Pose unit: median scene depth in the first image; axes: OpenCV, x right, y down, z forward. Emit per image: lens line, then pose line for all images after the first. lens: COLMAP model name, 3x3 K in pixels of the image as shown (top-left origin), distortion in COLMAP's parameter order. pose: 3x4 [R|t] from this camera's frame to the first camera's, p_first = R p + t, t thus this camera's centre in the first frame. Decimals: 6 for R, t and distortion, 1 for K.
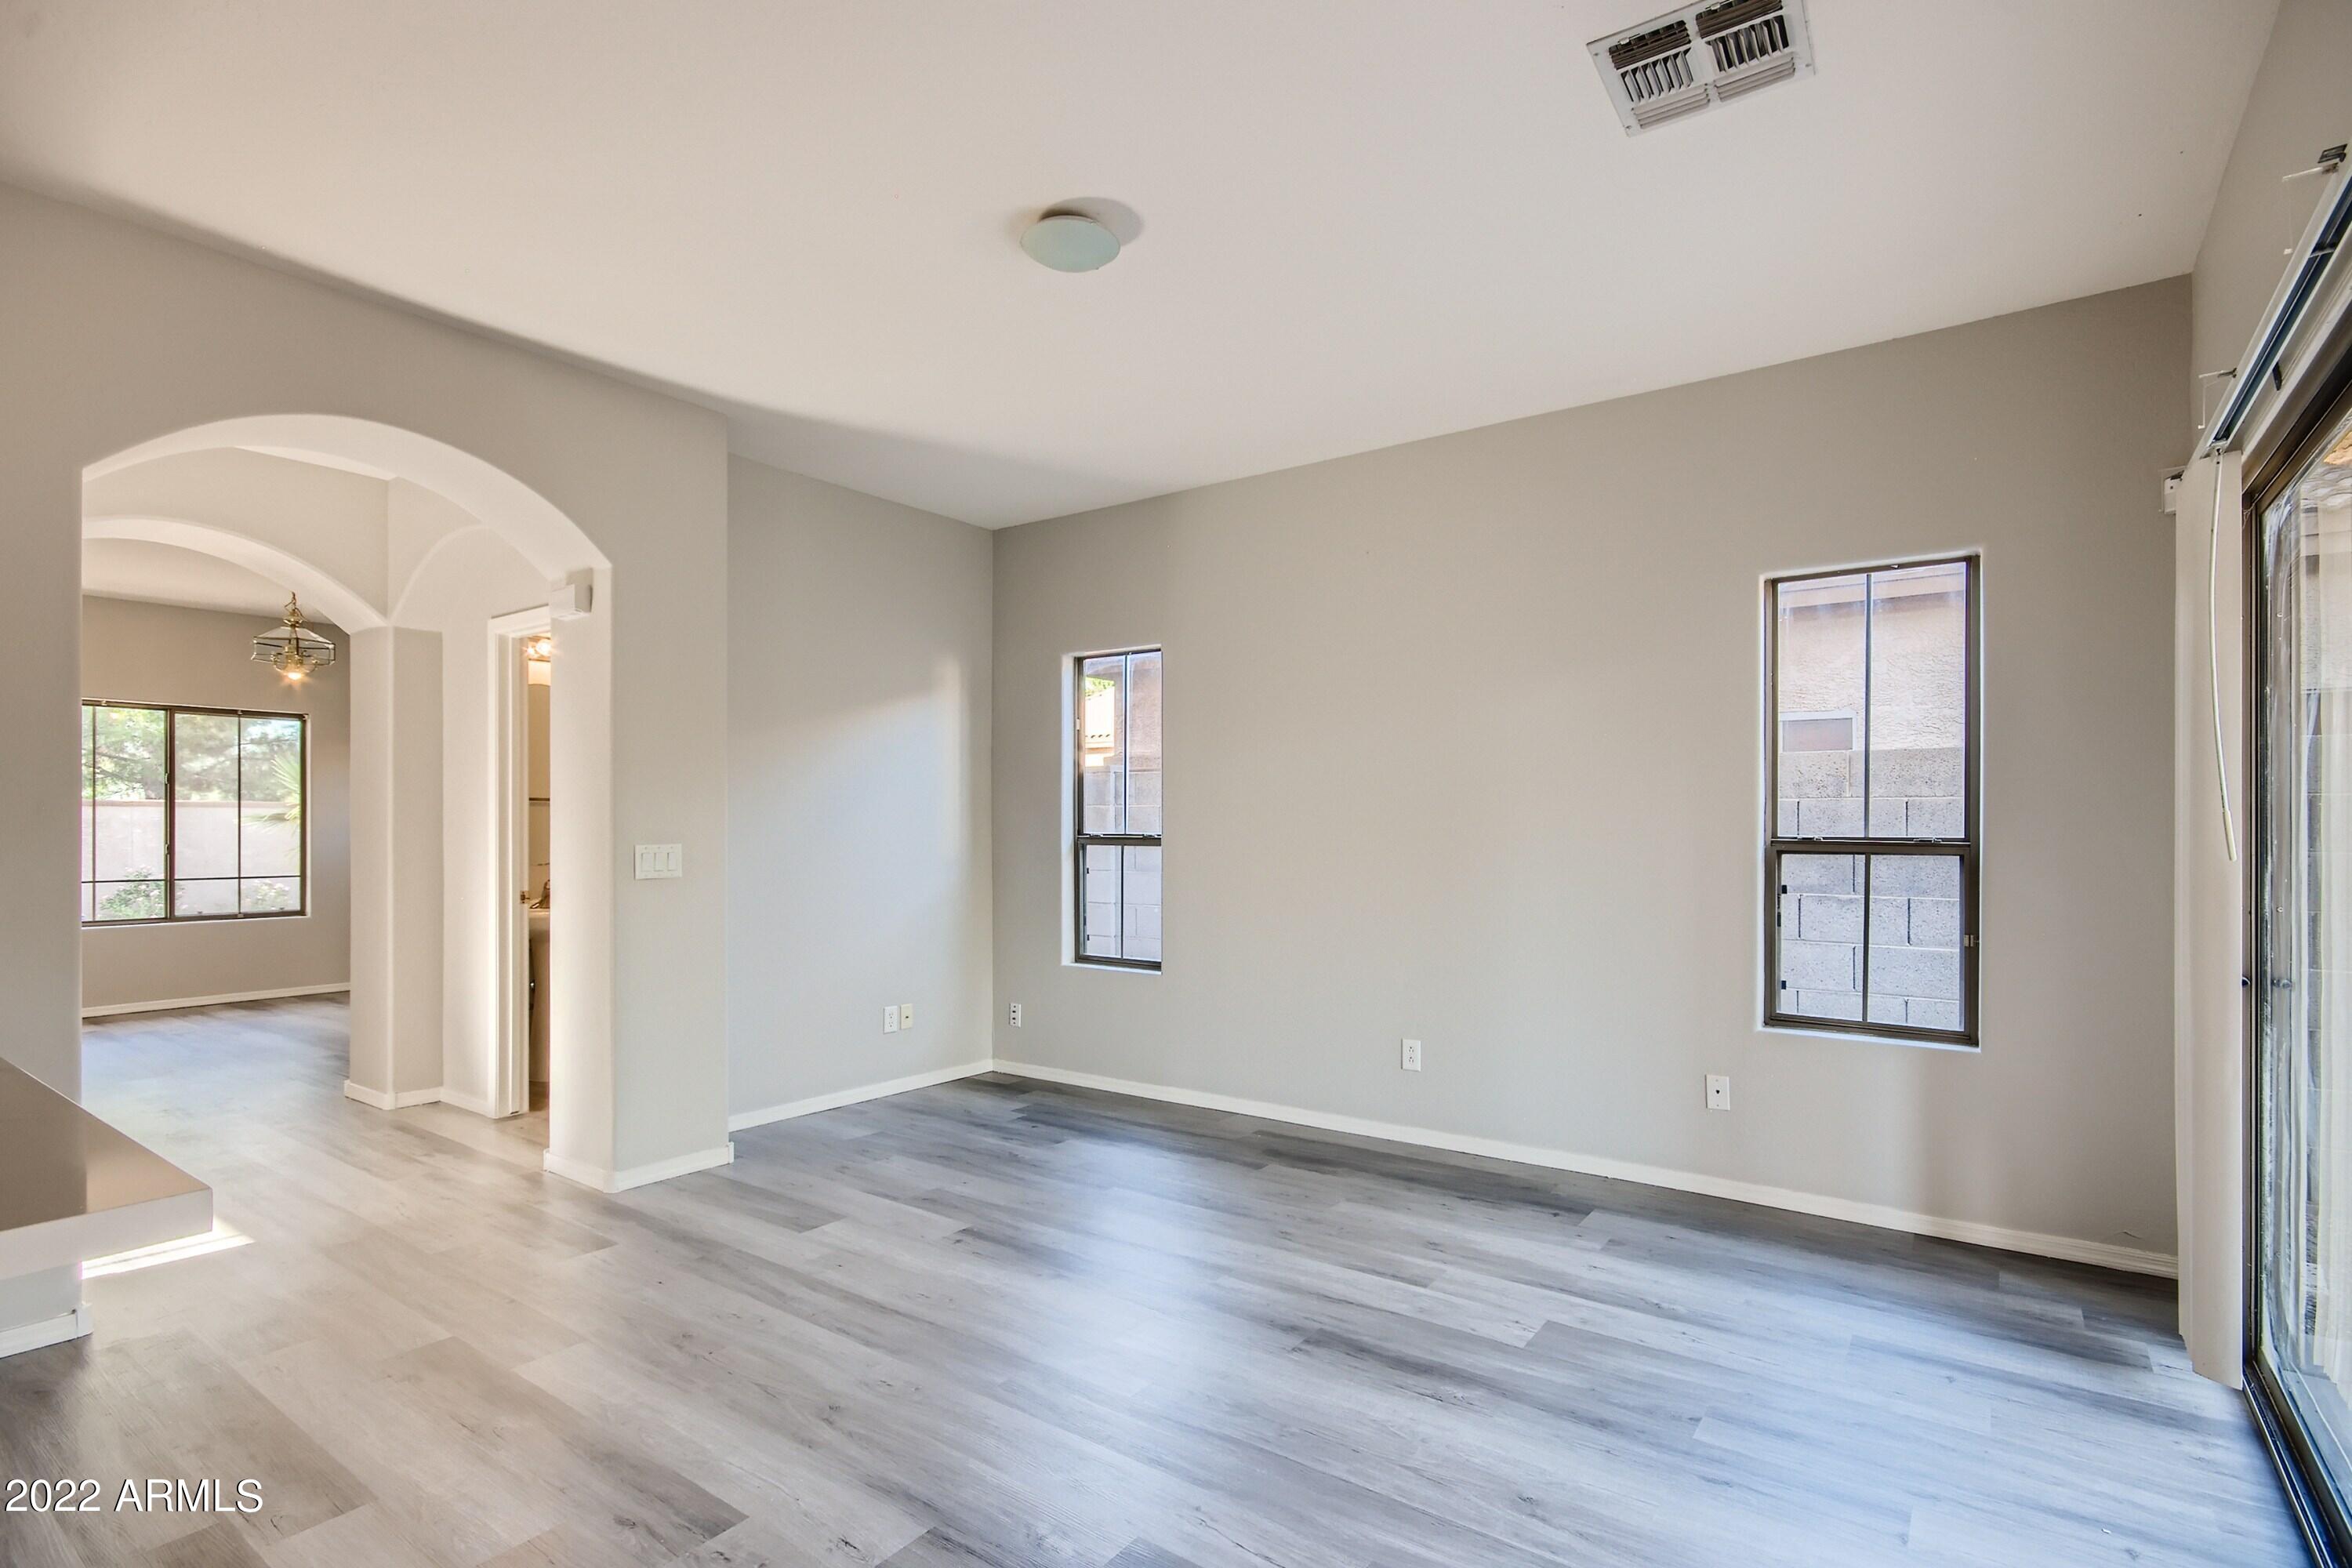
lens RADIAL K [[1157.7, 0, 1184.0], [0, 1157.7, 822.0], [0, 0, 1]] dist [0.003898, 0.001227]
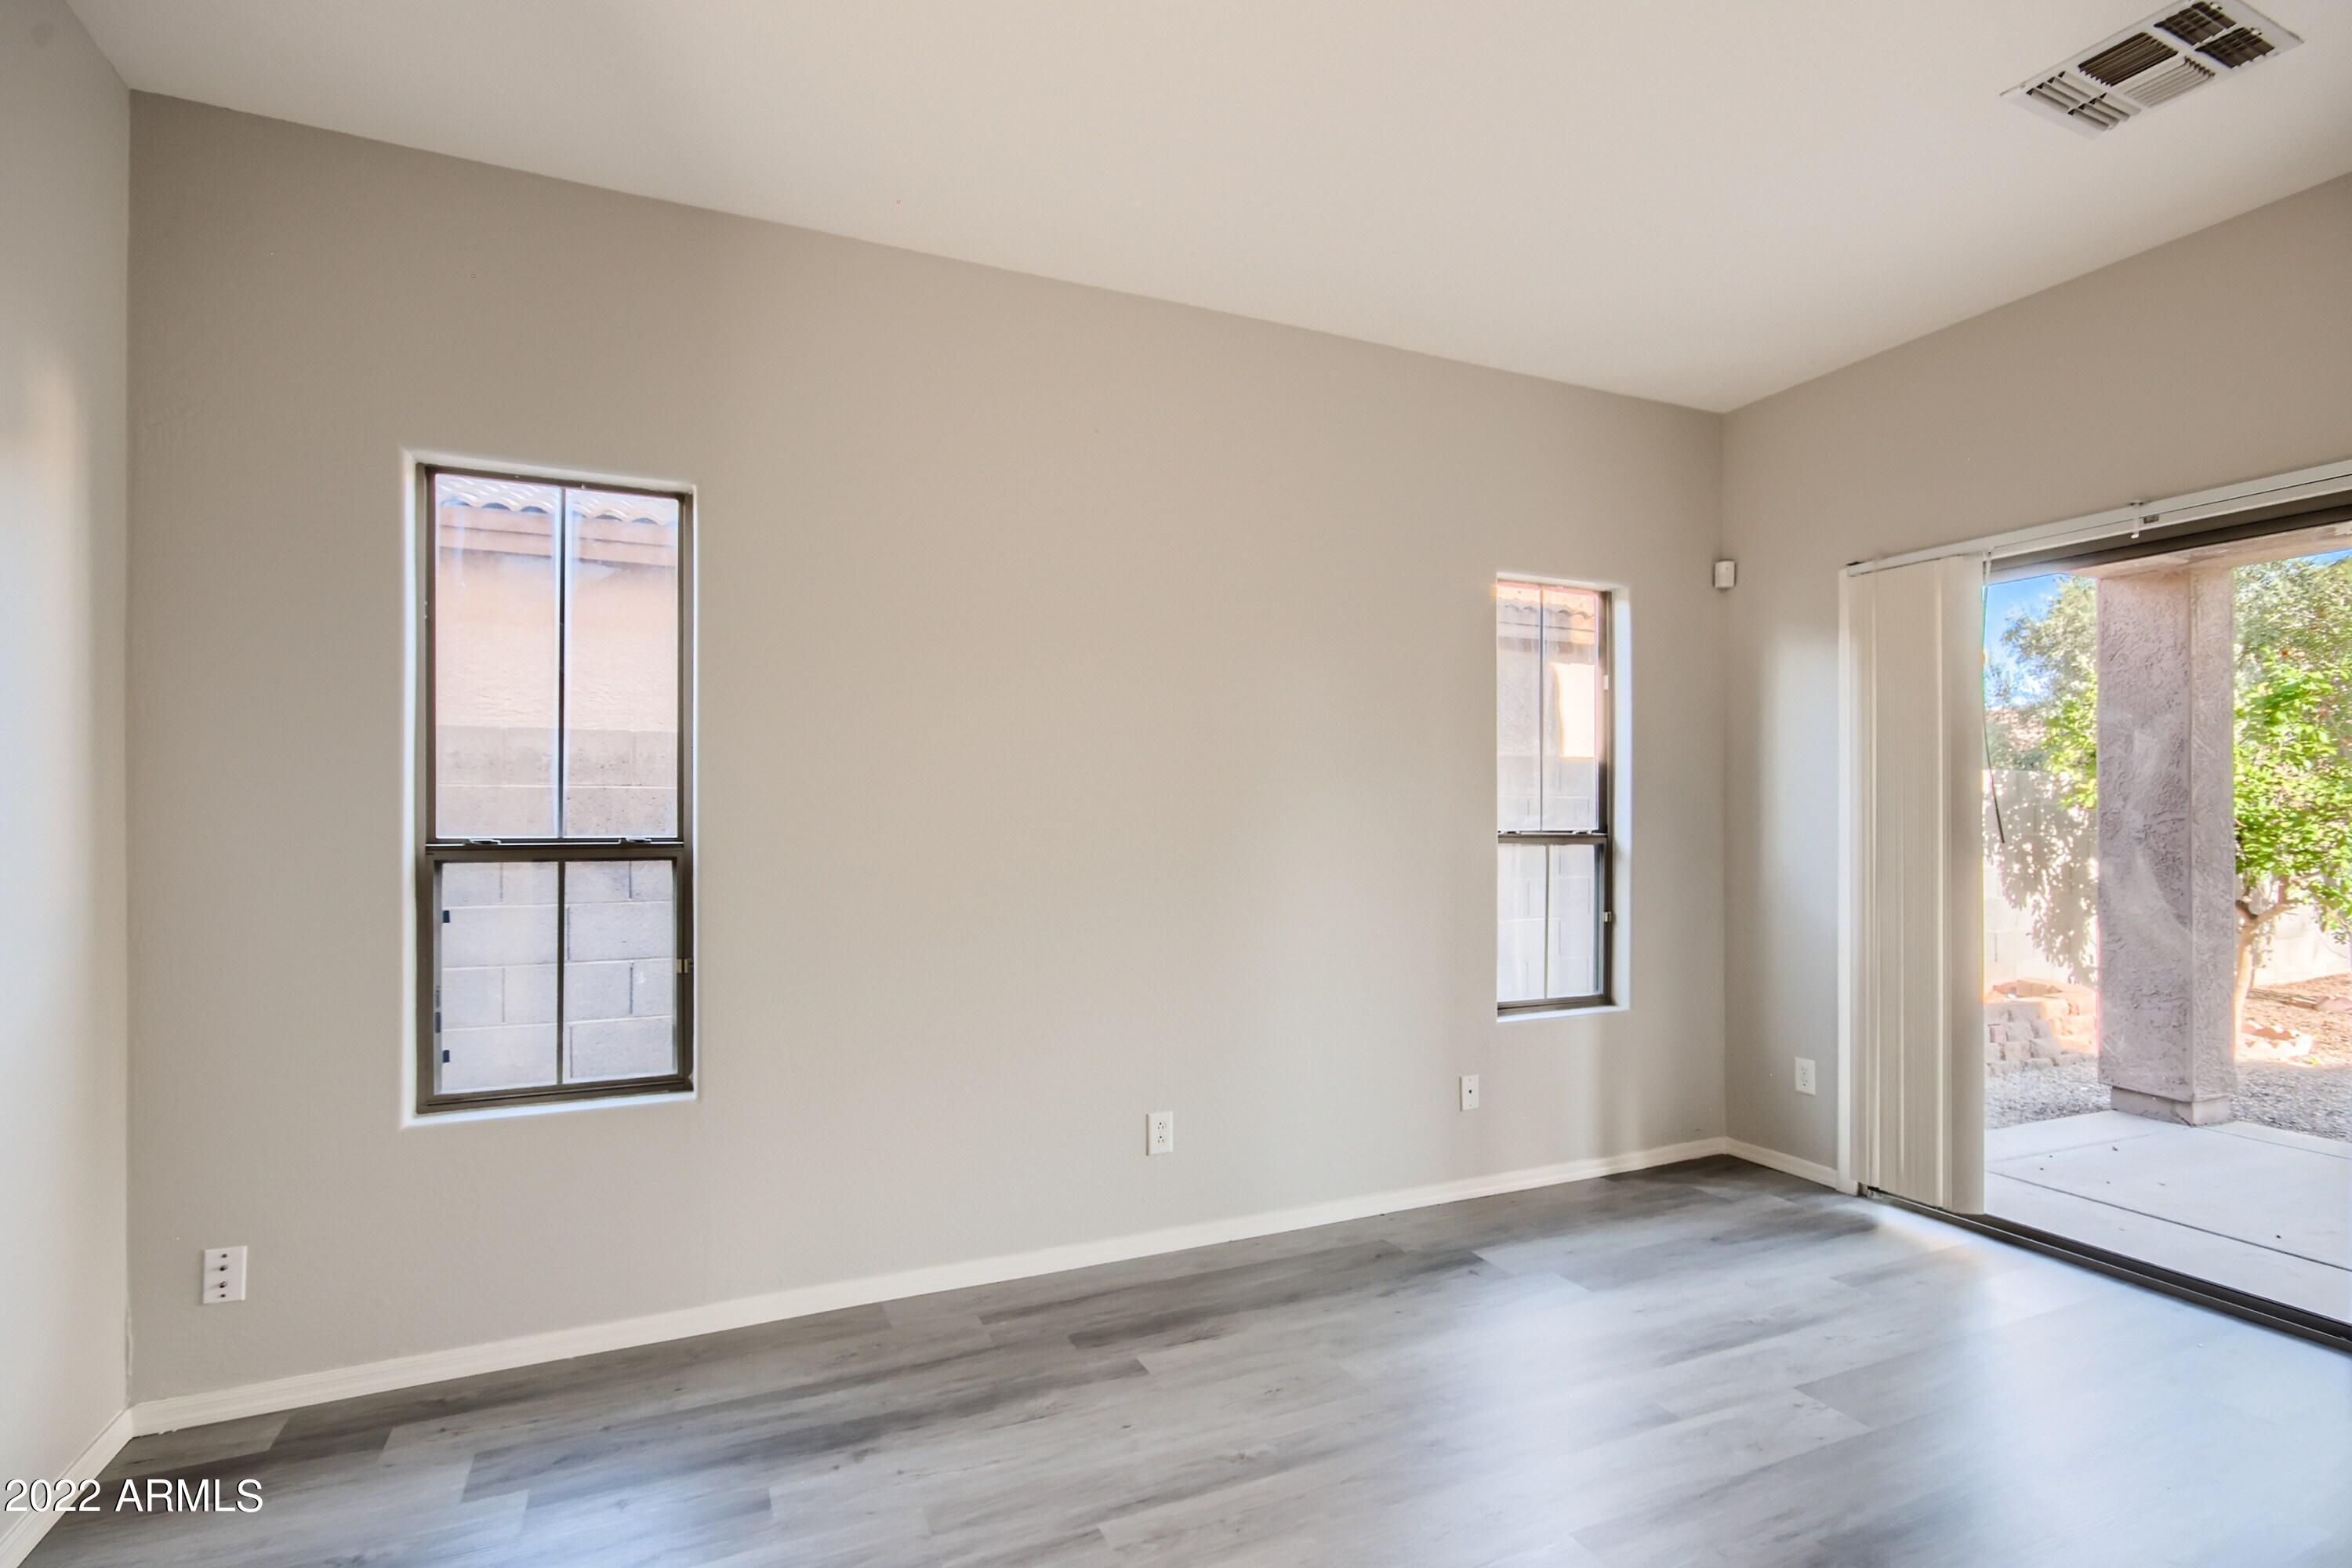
lens RADIAL K [[1123.0, 0, 1175.4], [0, 1123.0, 816.7], [0, 0, 1]] dist [-0.018200, 0.016989]
pose [[0.496377, 0.004435, 0.868095, -0.448125], [0.000981, 0.999983, -0.005670, 0.004676], [-0.868106, 0.003666, 0.496365, 0.683798]]
